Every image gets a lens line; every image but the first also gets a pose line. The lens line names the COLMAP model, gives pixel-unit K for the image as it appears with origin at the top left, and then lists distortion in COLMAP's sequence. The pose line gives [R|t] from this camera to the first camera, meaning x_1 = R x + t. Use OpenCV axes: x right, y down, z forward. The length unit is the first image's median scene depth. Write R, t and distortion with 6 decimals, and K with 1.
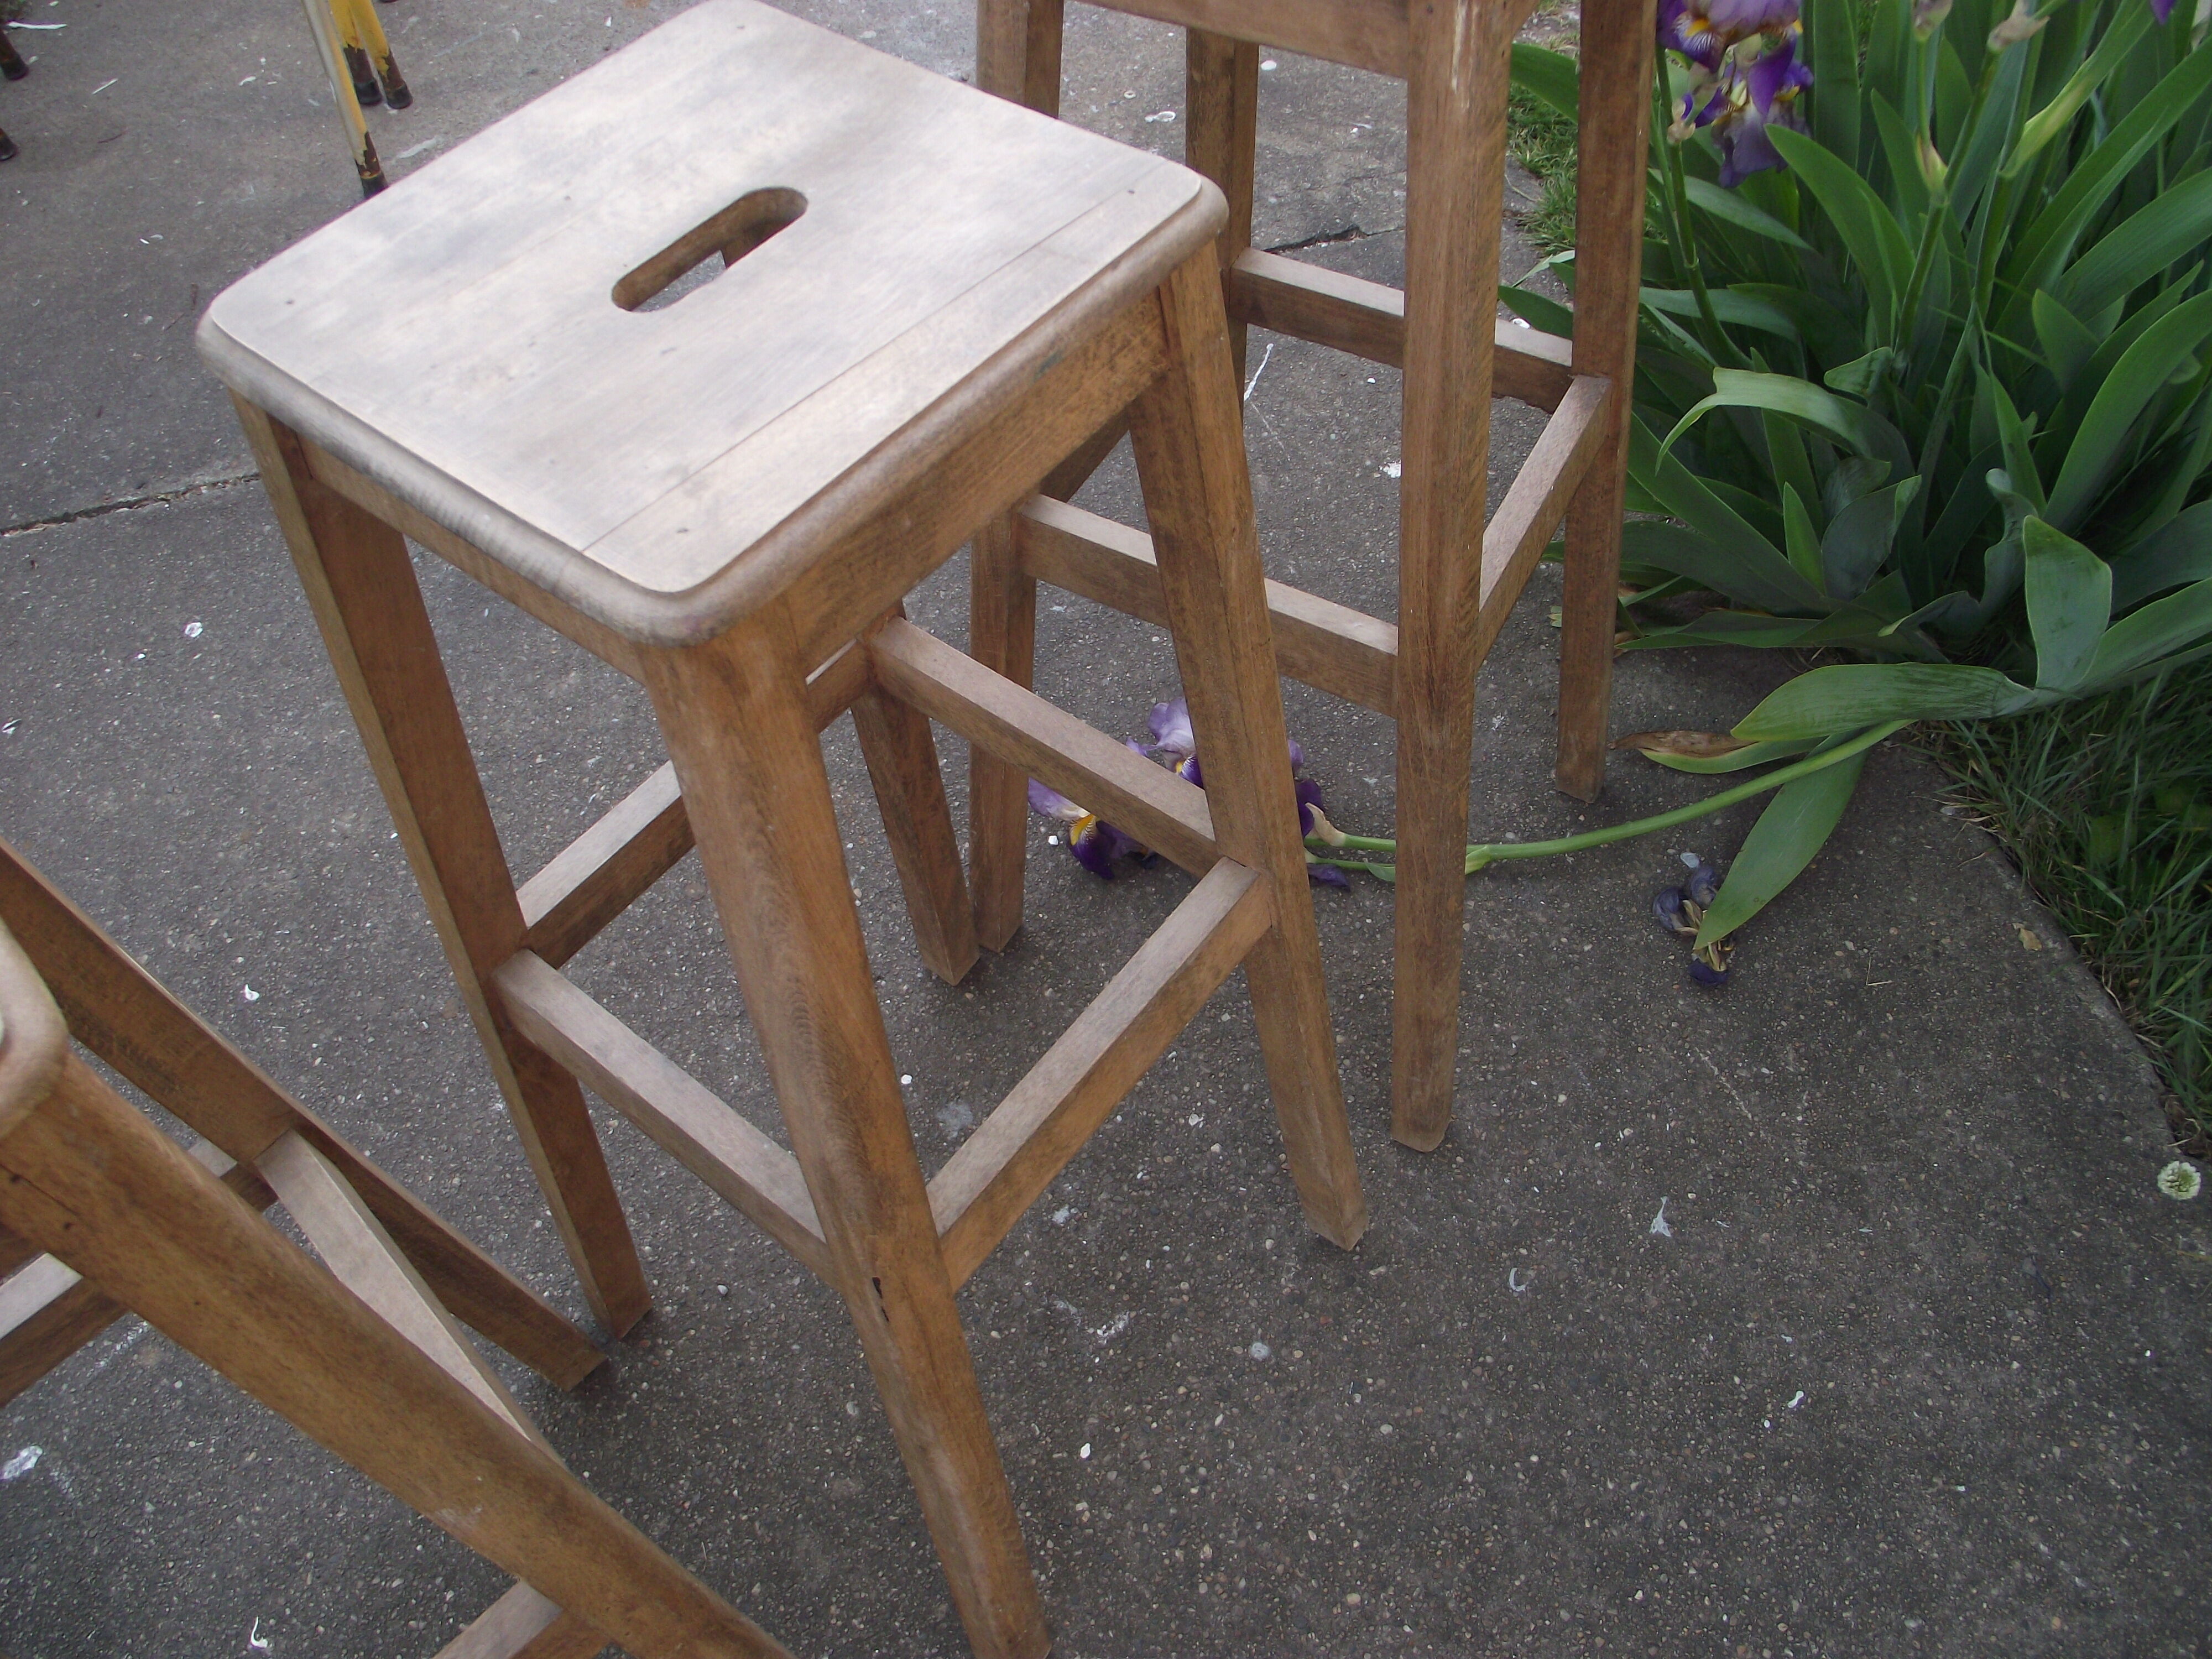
lens RADIAL K [[1816.0, 0, 1095.7], [0, 1816.0, 834.5], [0, 0, 1]] dist [-0.062335, 0.023265]
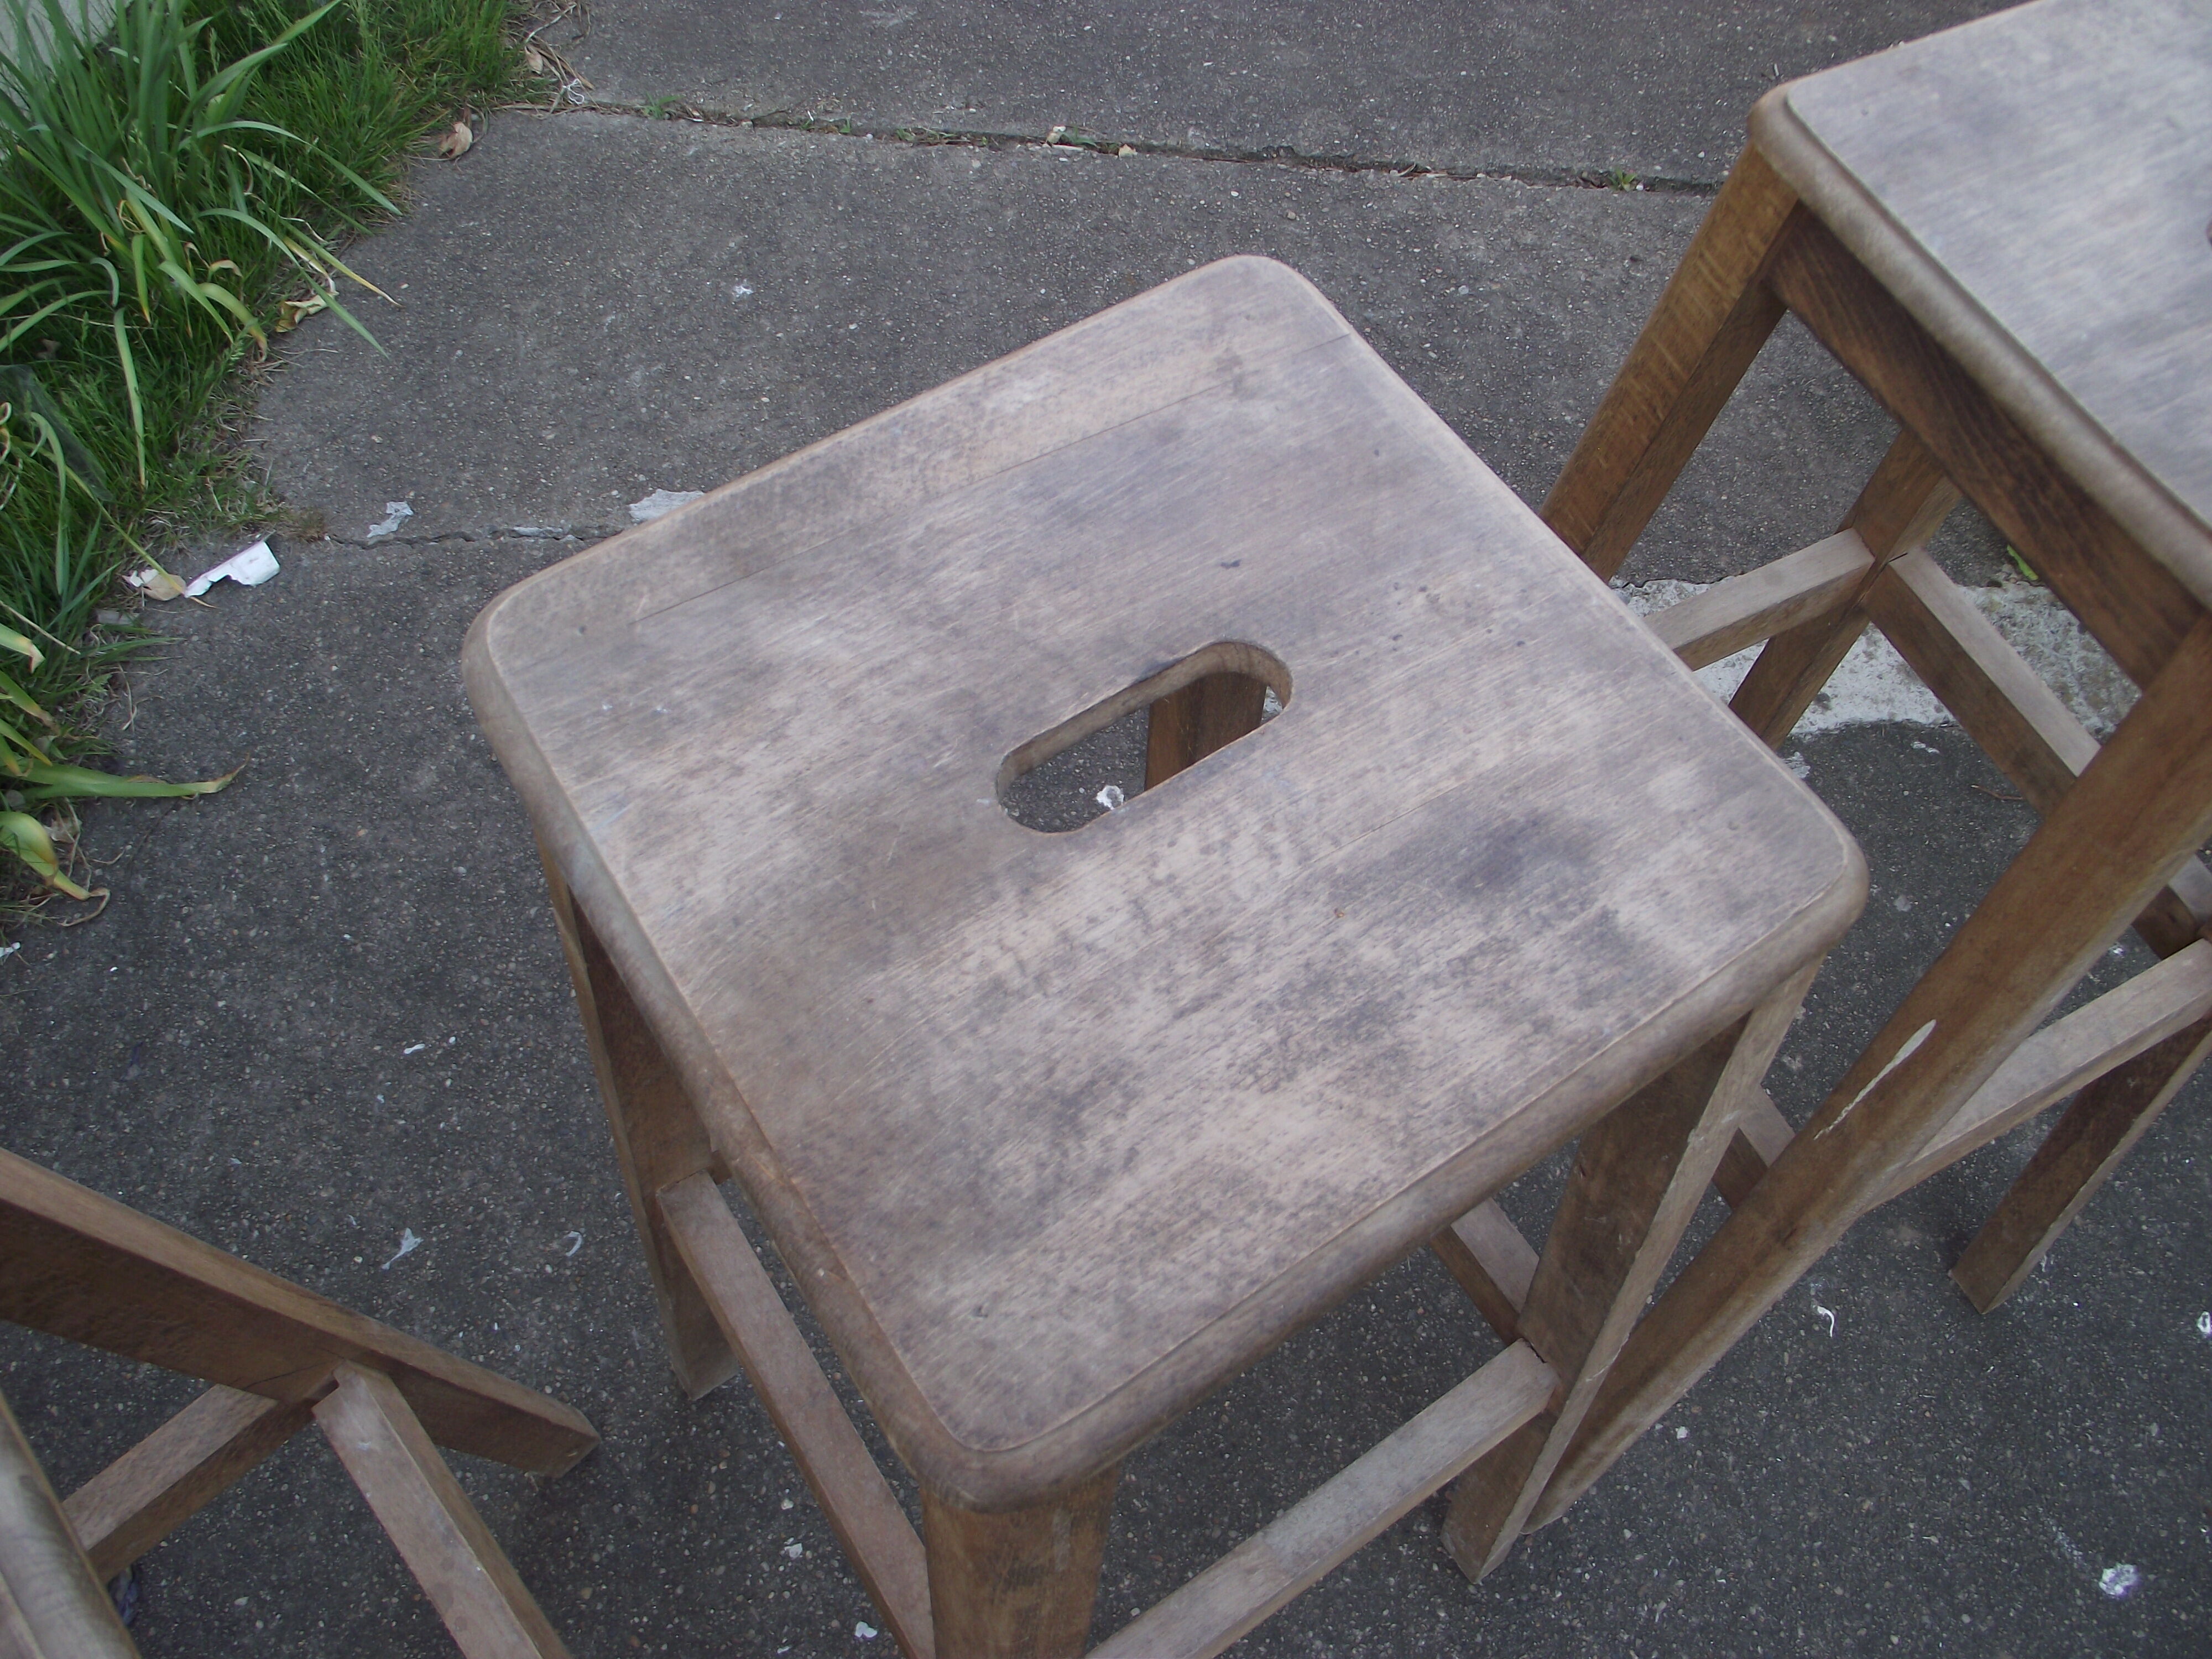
lens RADIAL K [[1816.0, 0, 1142.8], [0, 1816.0, 855.7], [0, 0, 1]] dist [-0.062335, 0.023265]
pose [[-0.957740, -0.233707, 0.167676, -0.191290], [0.233932, -0.293695, 0.926833, -0.560641], [-0.167362, 0.926890, 0.335955, 0.443955]]
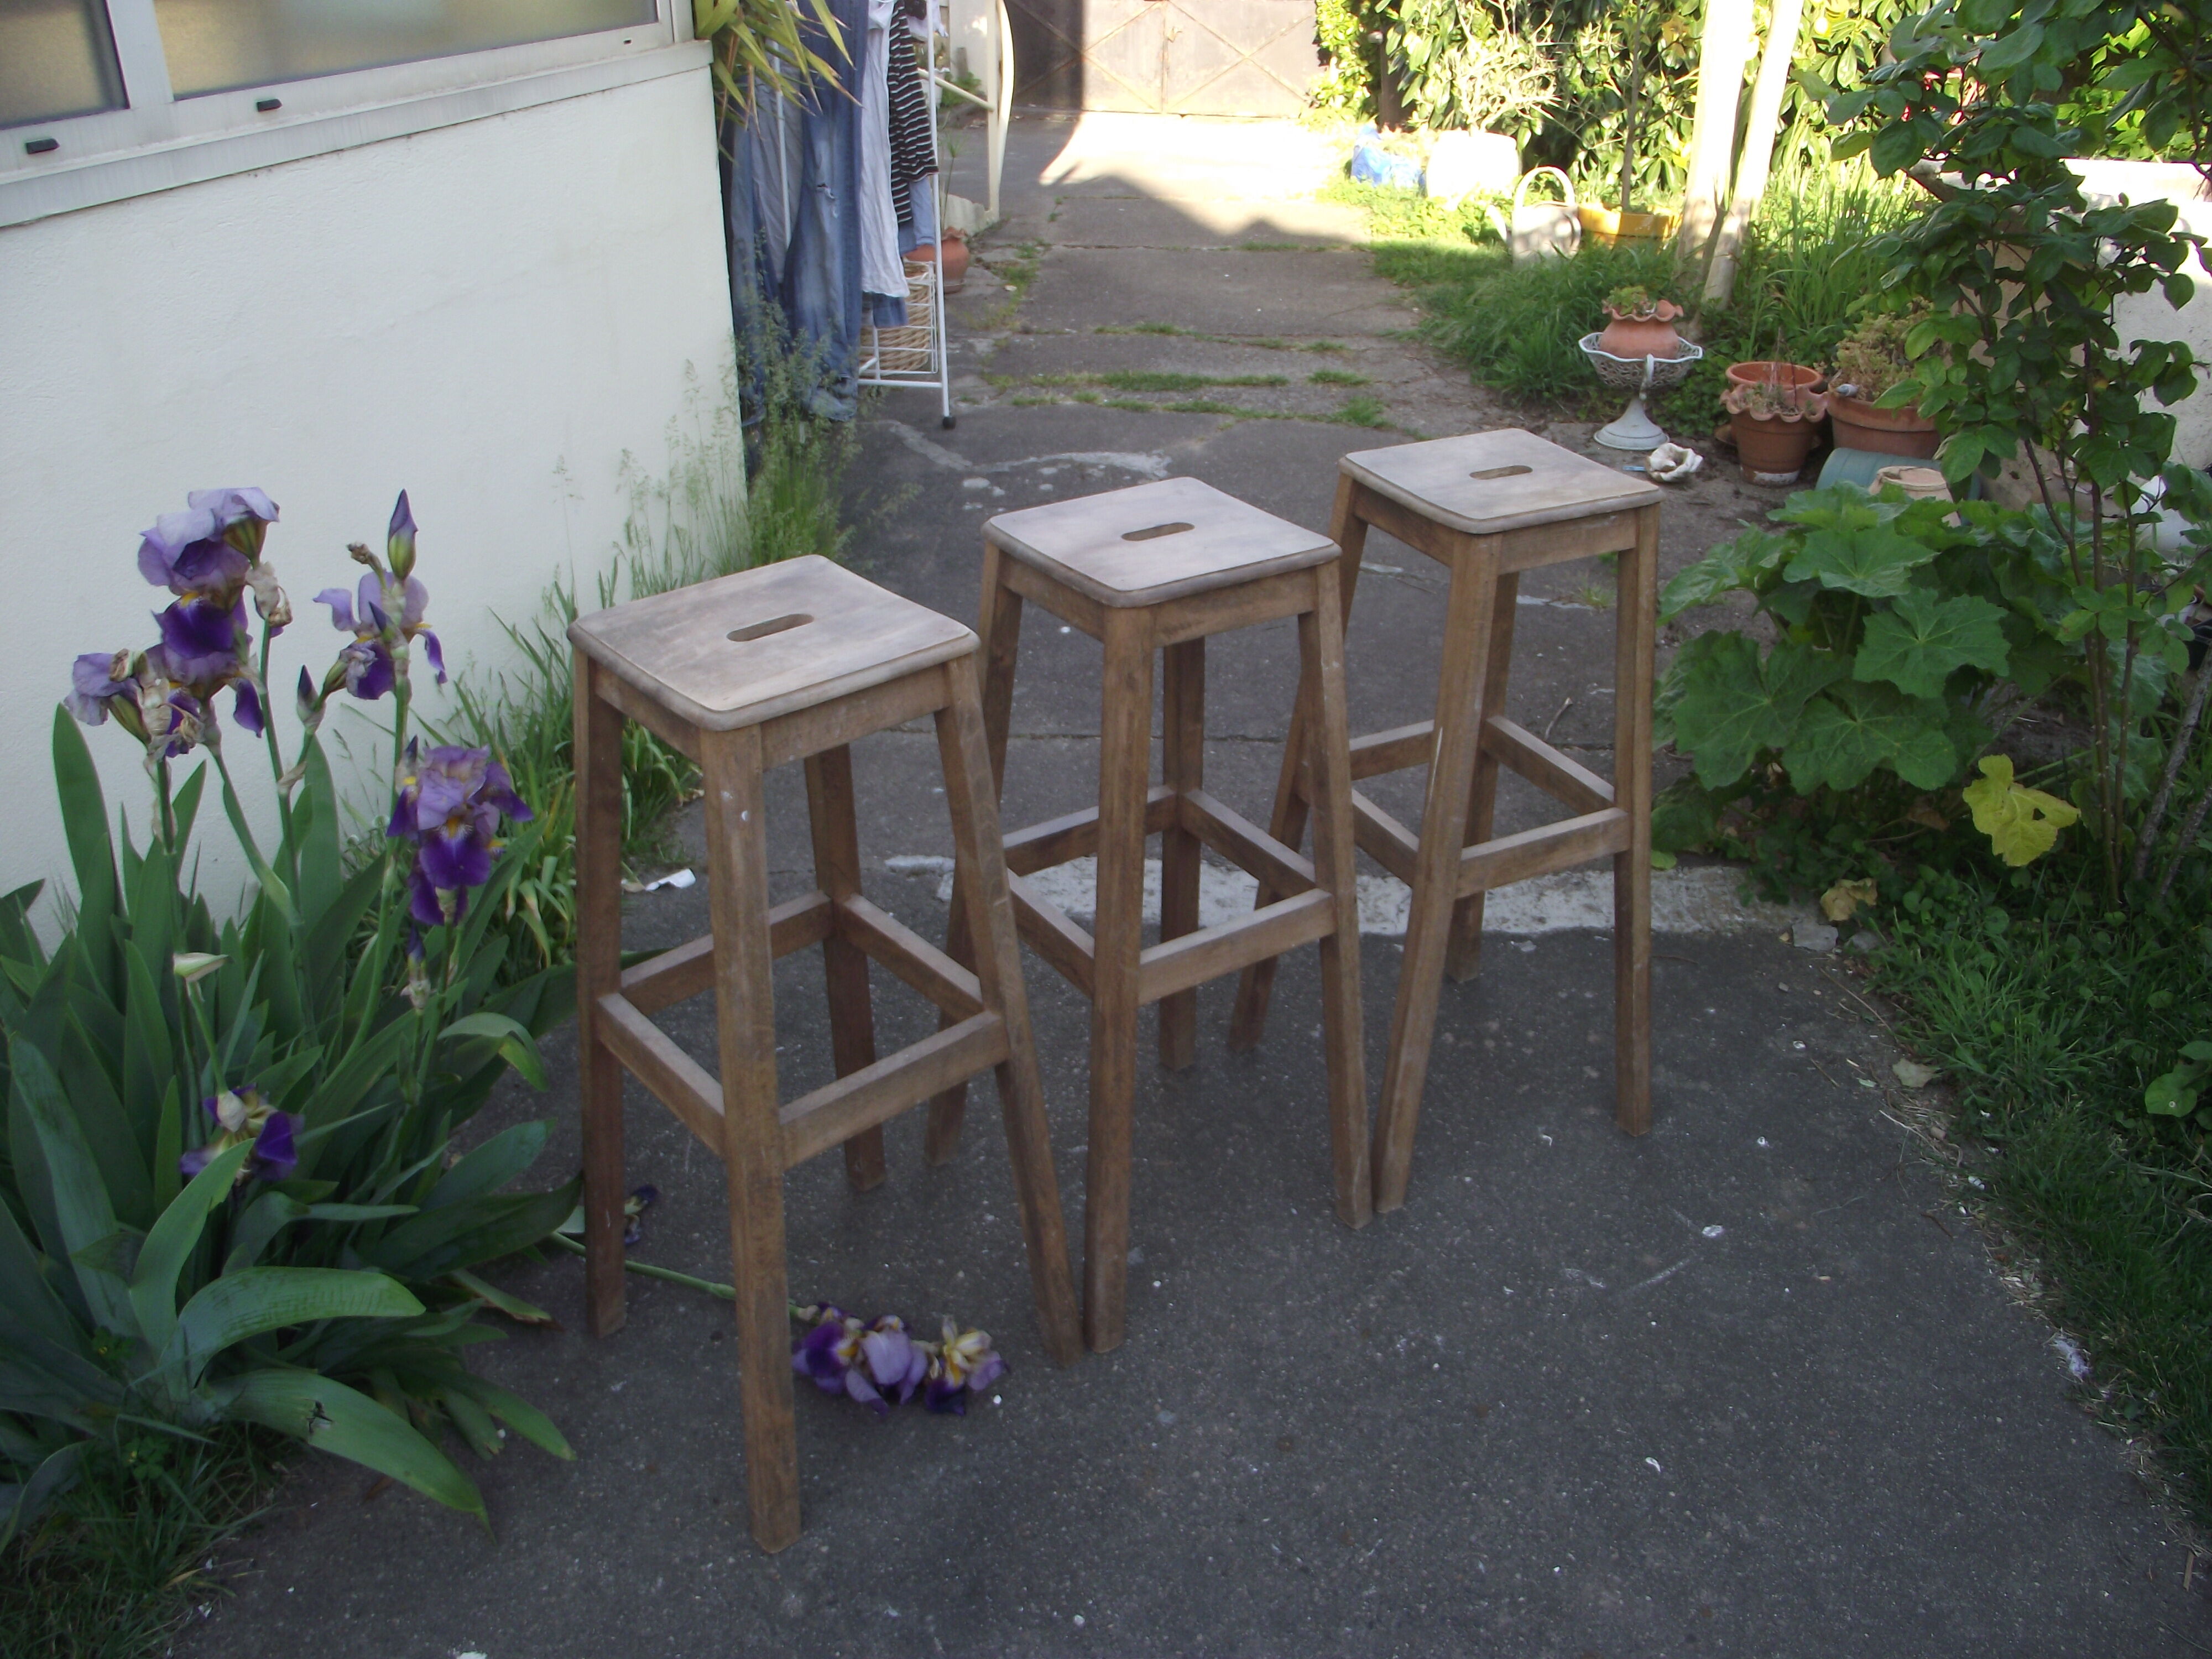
lens RADIAL K [[1816.0, 0, 1108.8], [0, 1816.0, 829.7], [0, 0, 1]] dist [-0.062335, 0.023265]
pose [[-0.953451, -0.094275, 0.286431, -0.536478], [0.261787, 0.212642, 0.941409, -1.586605], [-0.149658, 0.972572, -0.178064, 1.071732]]
